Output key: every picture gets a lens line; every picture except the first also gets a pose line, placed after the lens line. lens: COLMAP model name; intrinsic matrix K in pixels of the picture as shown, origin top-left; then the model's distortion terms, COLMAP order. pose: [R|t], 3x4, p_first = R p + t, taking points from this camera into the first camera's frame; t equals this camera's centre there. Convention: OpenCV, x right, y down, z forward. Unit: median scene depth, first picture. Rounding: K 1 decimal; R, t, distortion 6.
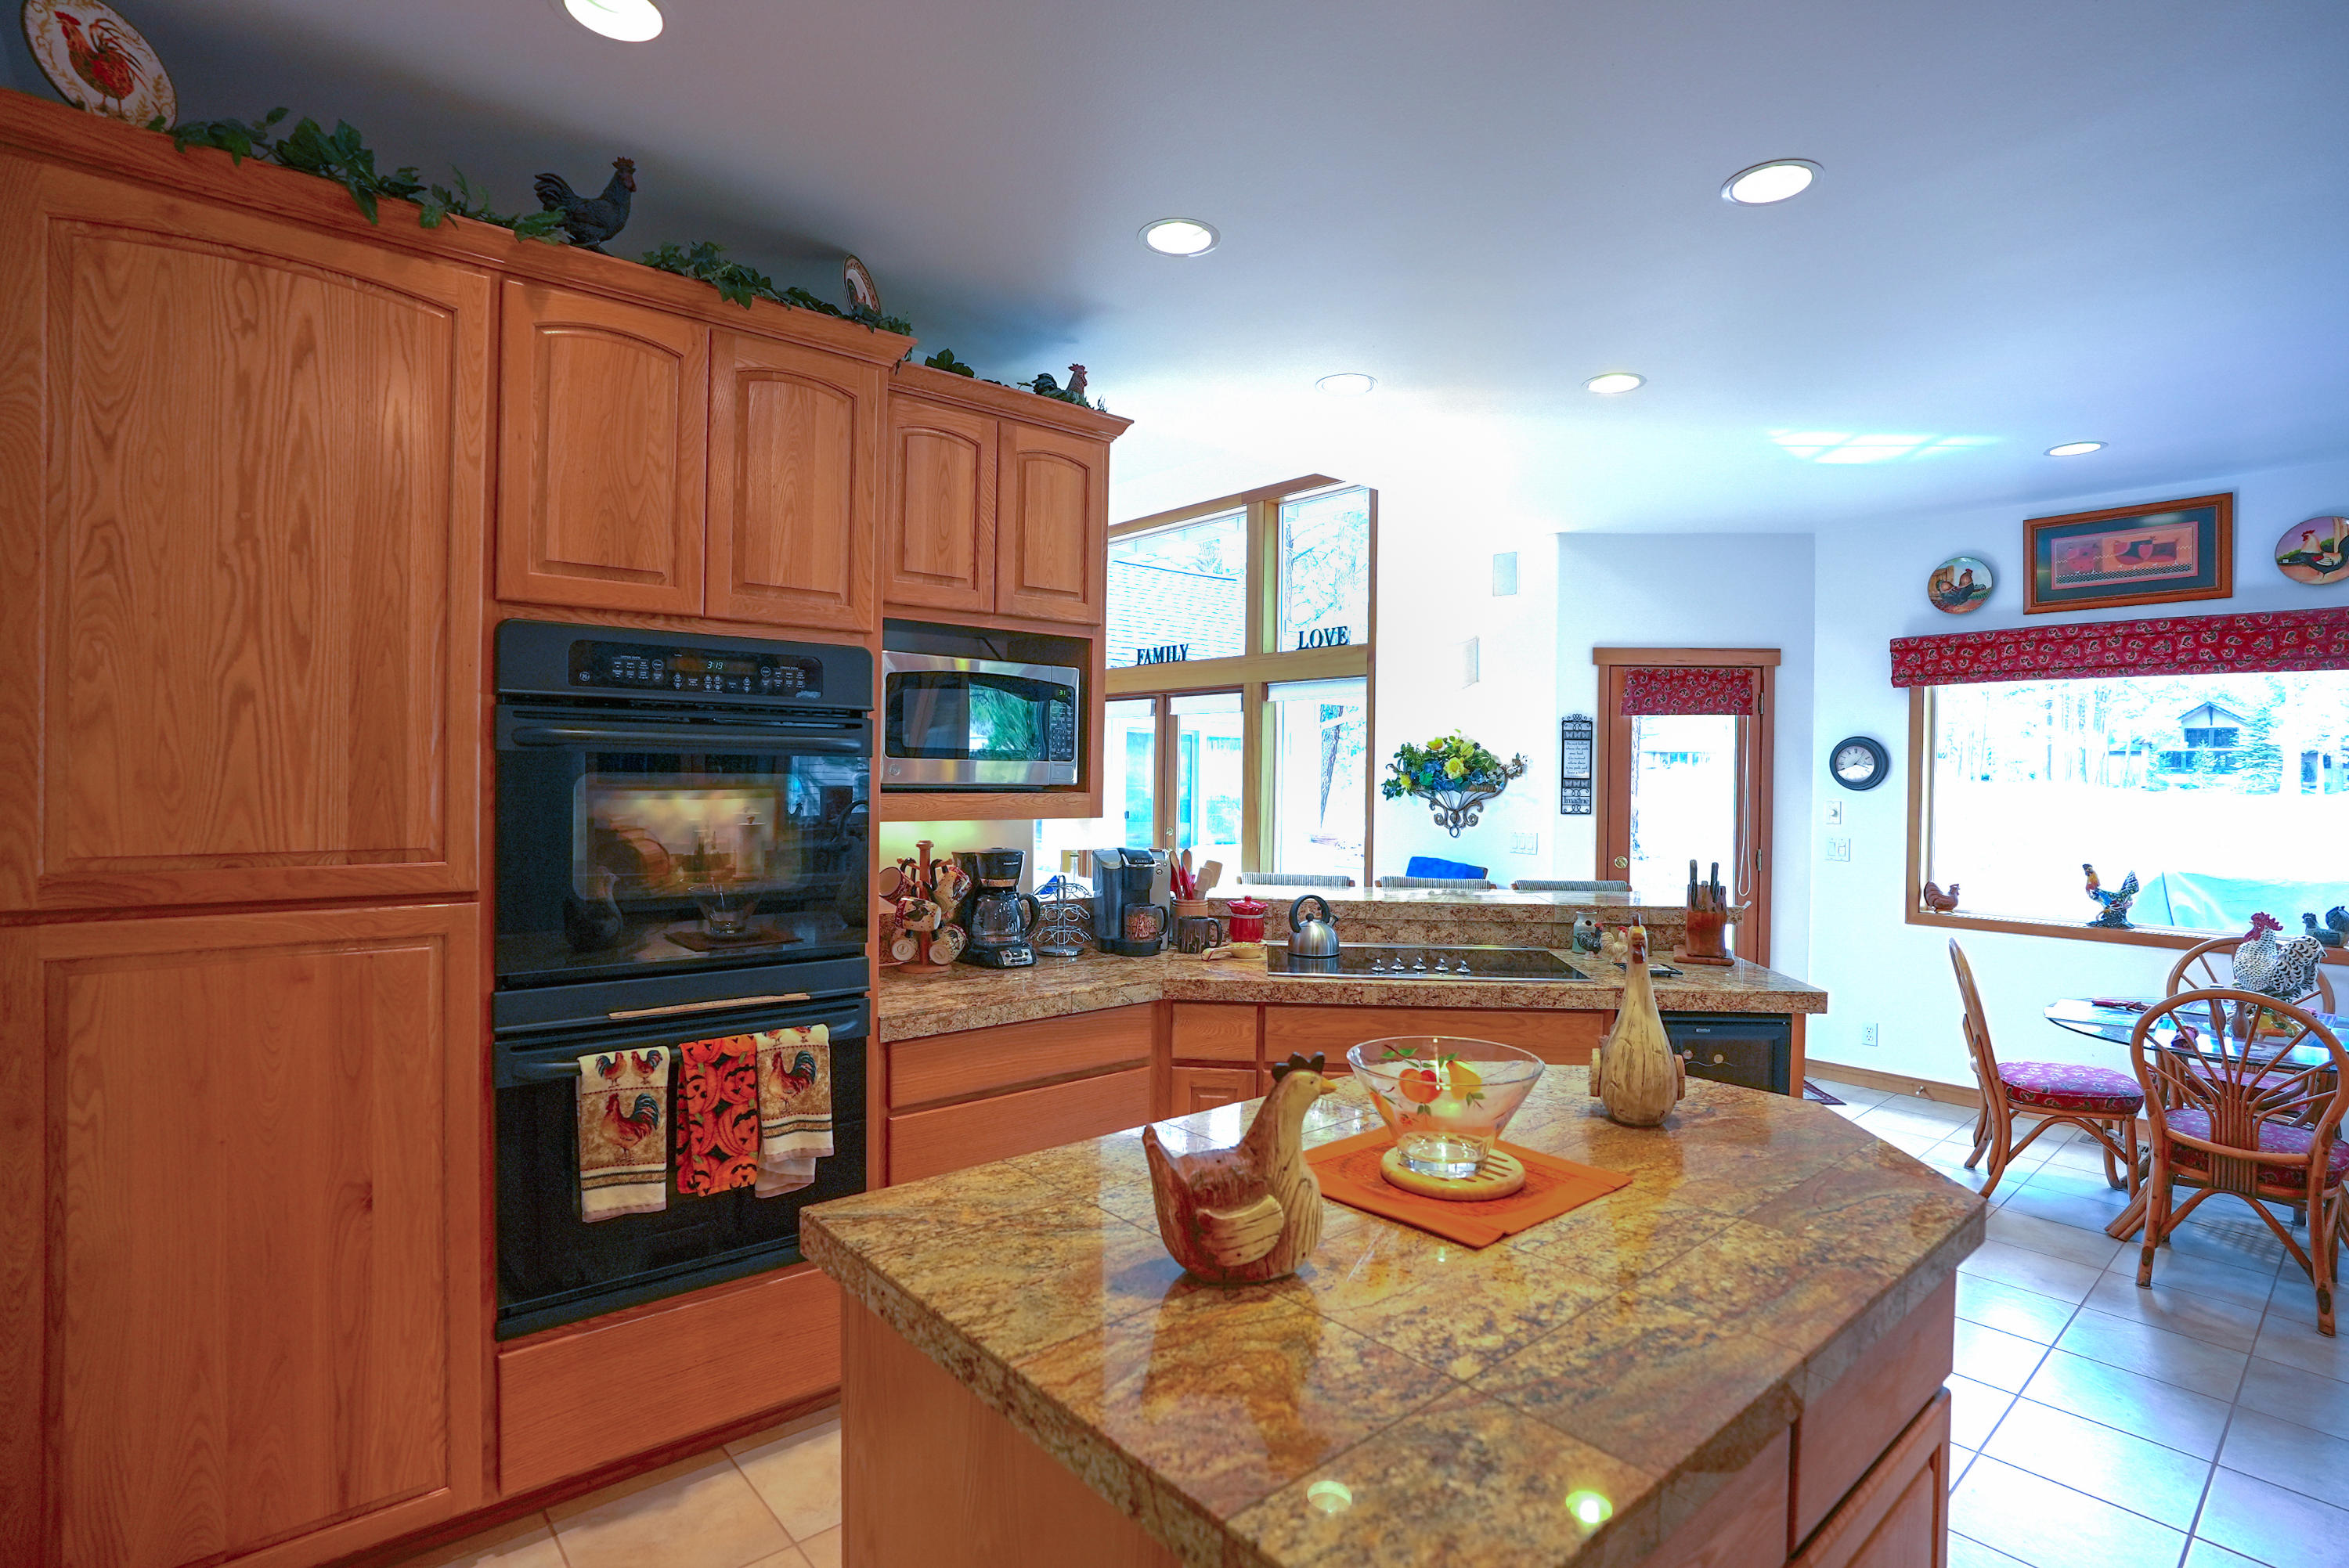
lens RADIAL K [[1146.5, 0, 1169.8], [0, 1146.5, 781.2], [0, 0, 1]] dist [-0.069234, 0.032398]
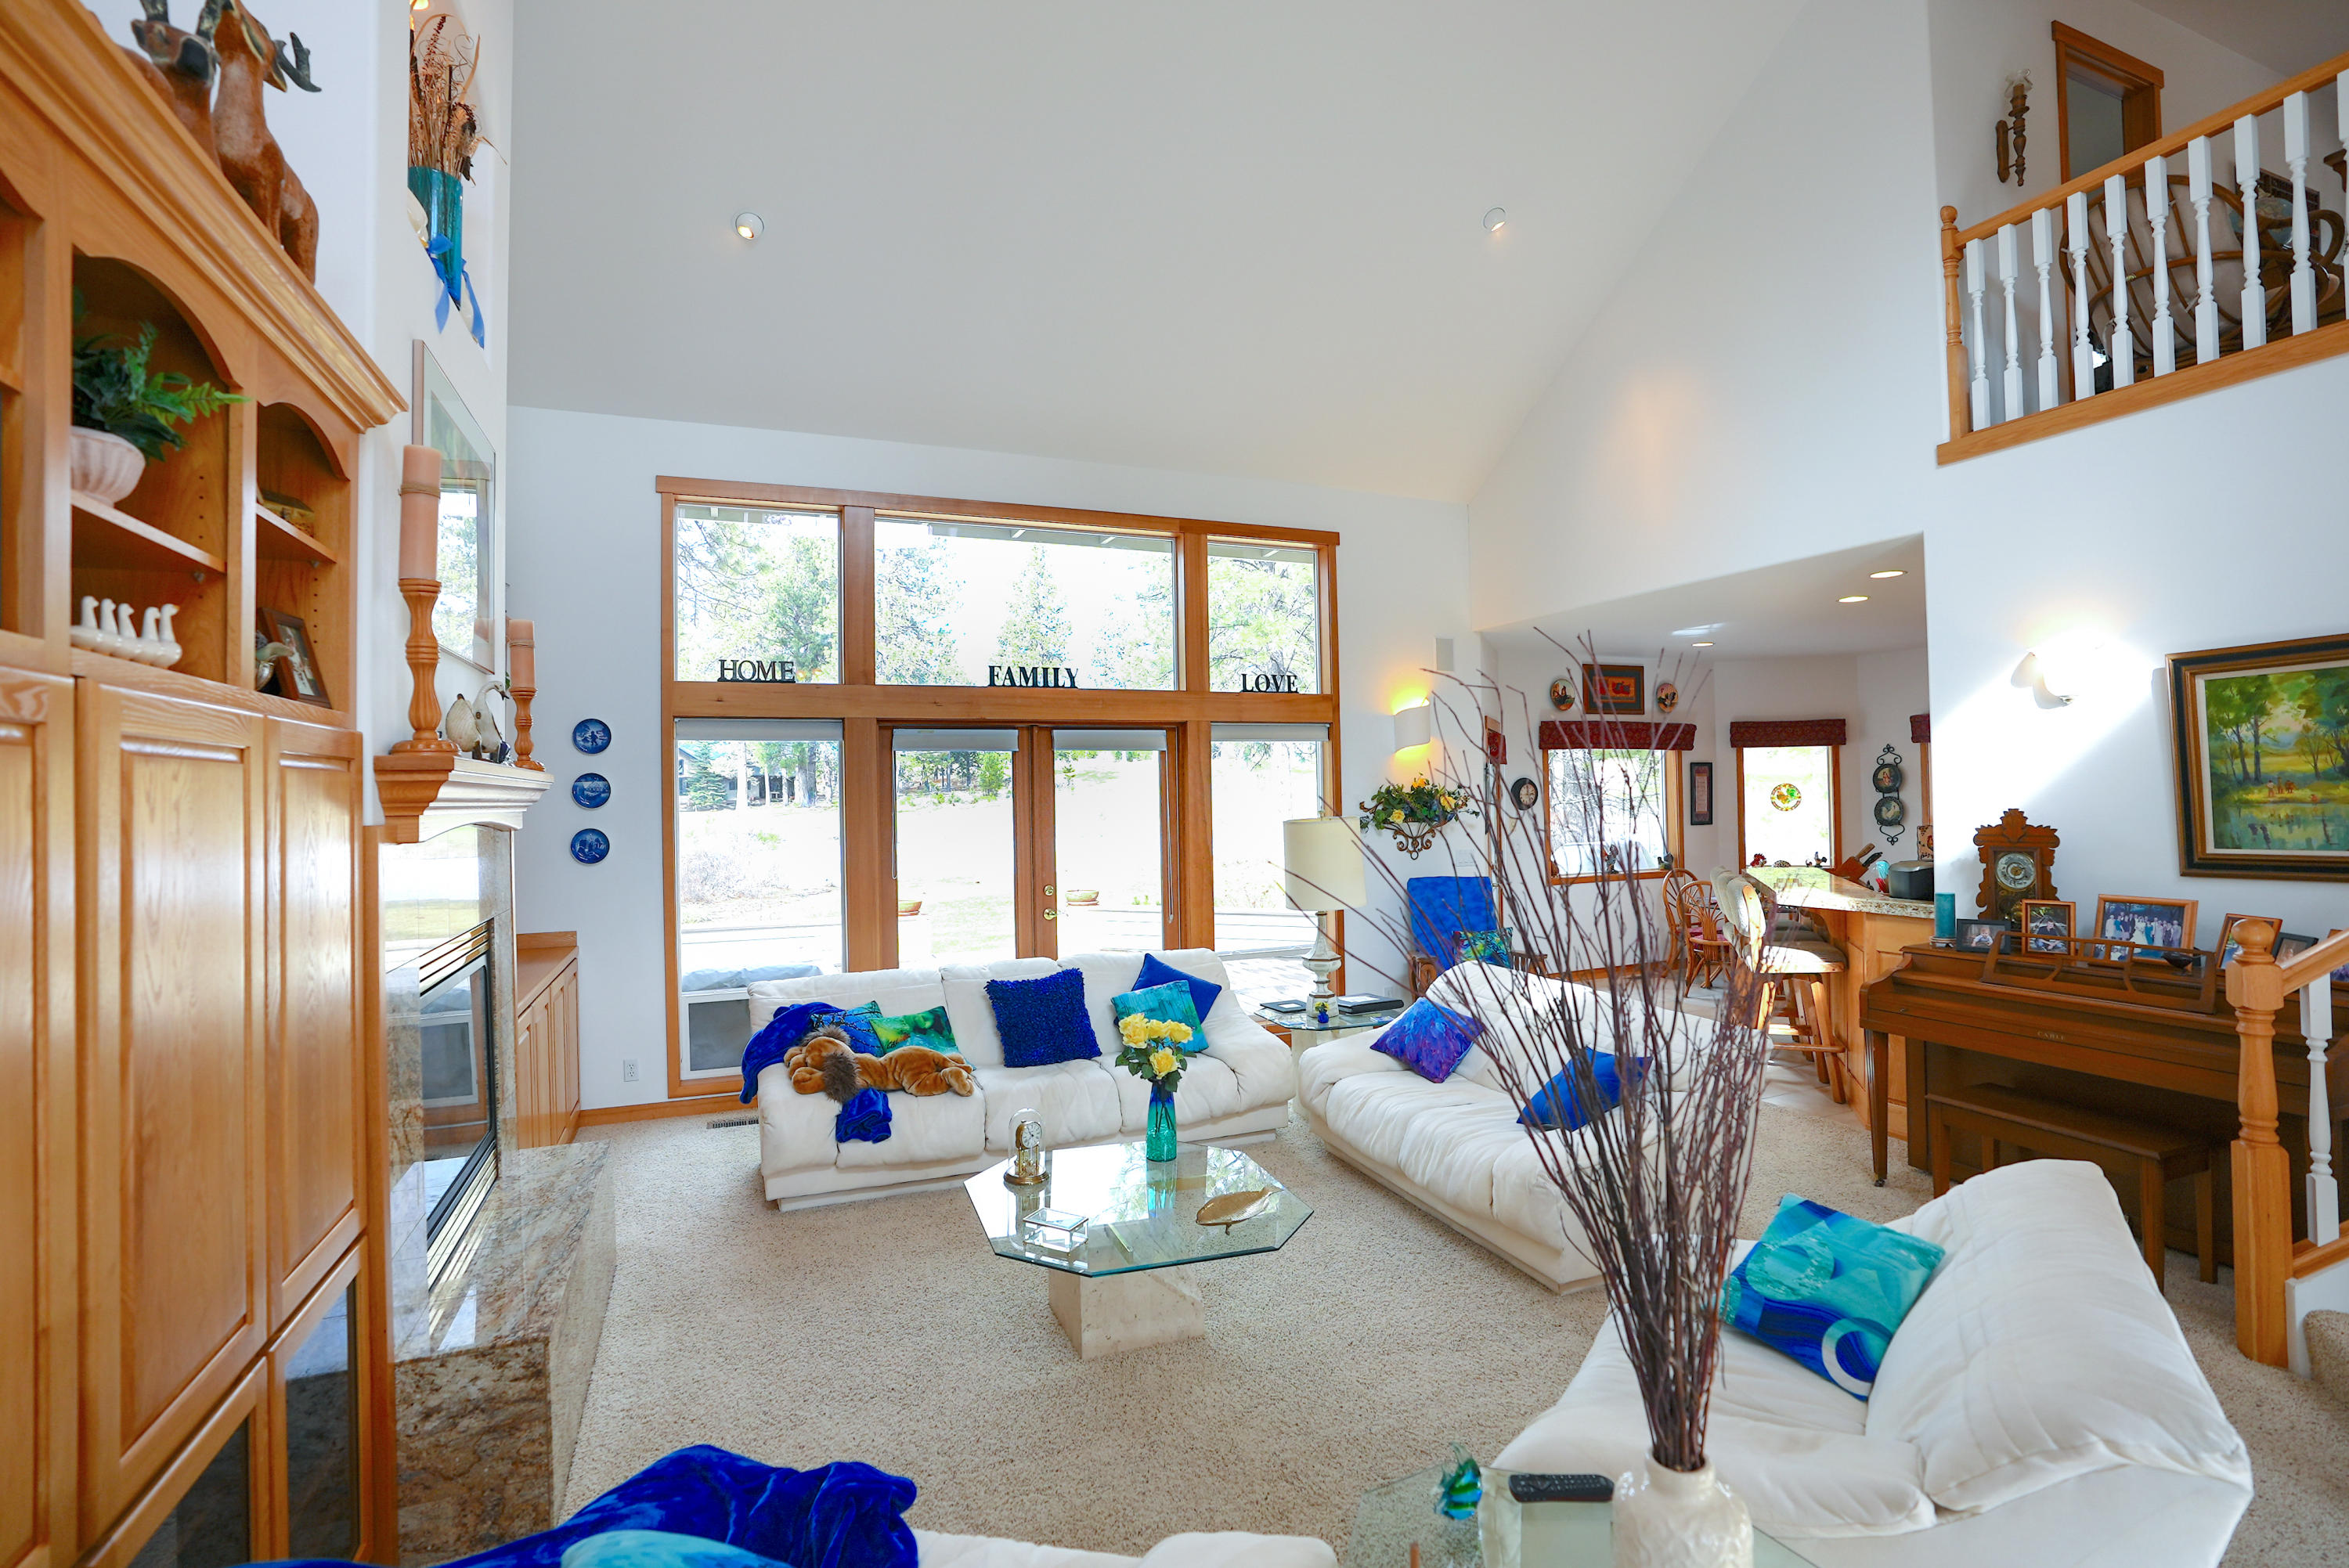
lens RADIAL K [[1114.1, 0, 1181.0], [0, 1114.1, 767.4], [0, 0, 1]] dist [-0.044349, 0.000806]
pose [[0.285386, 0.003089, 0.958408, -1.268189], [0.026885, 0.999575, -0.011227, -0.057494], [-0.958035, 0.028971, 0.285182, 1.154066]]
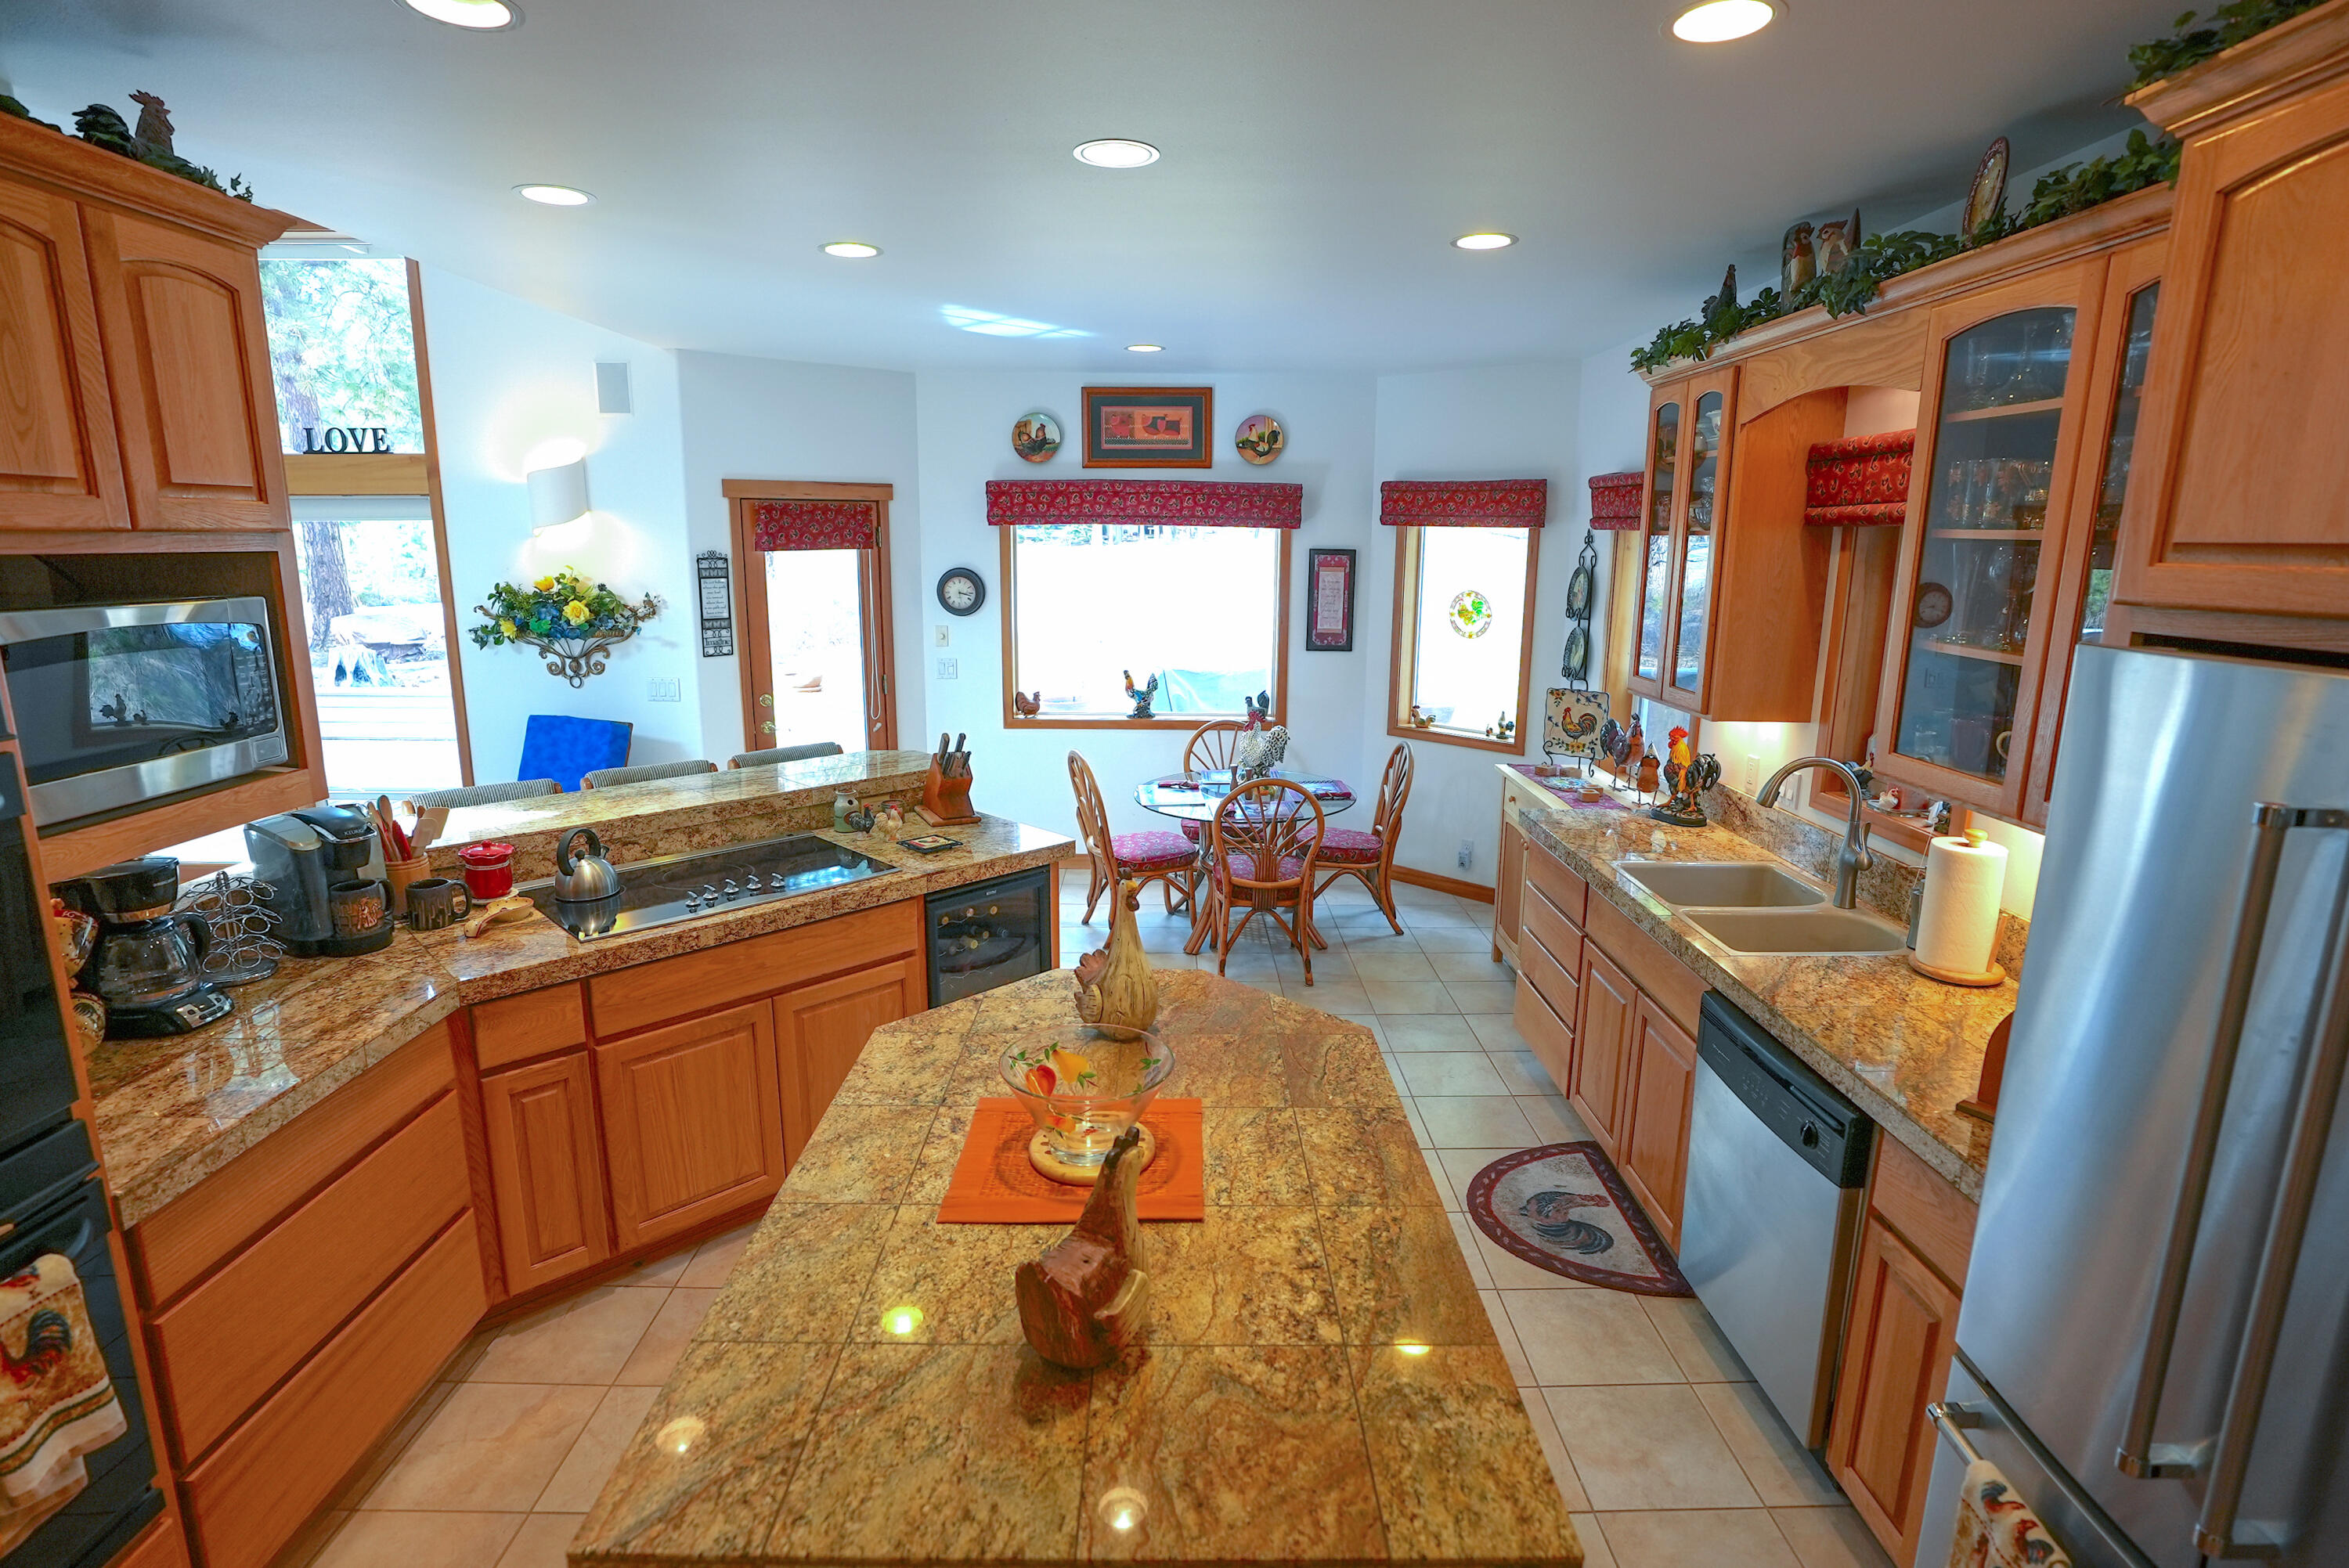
lens RADIAL K [[1164.4, 0, 1174.5], [0, 1164.4, 784.0], [0, 0, 1]] dist [-0.070263, 0.031871]
pose [[0.641441, -0.169085, 0.748307, -0.171431], [0.004519, 0.976225, 0.216711, -0.089323], [-0.767159, -0.135626, 0.626955, 0.091511]]
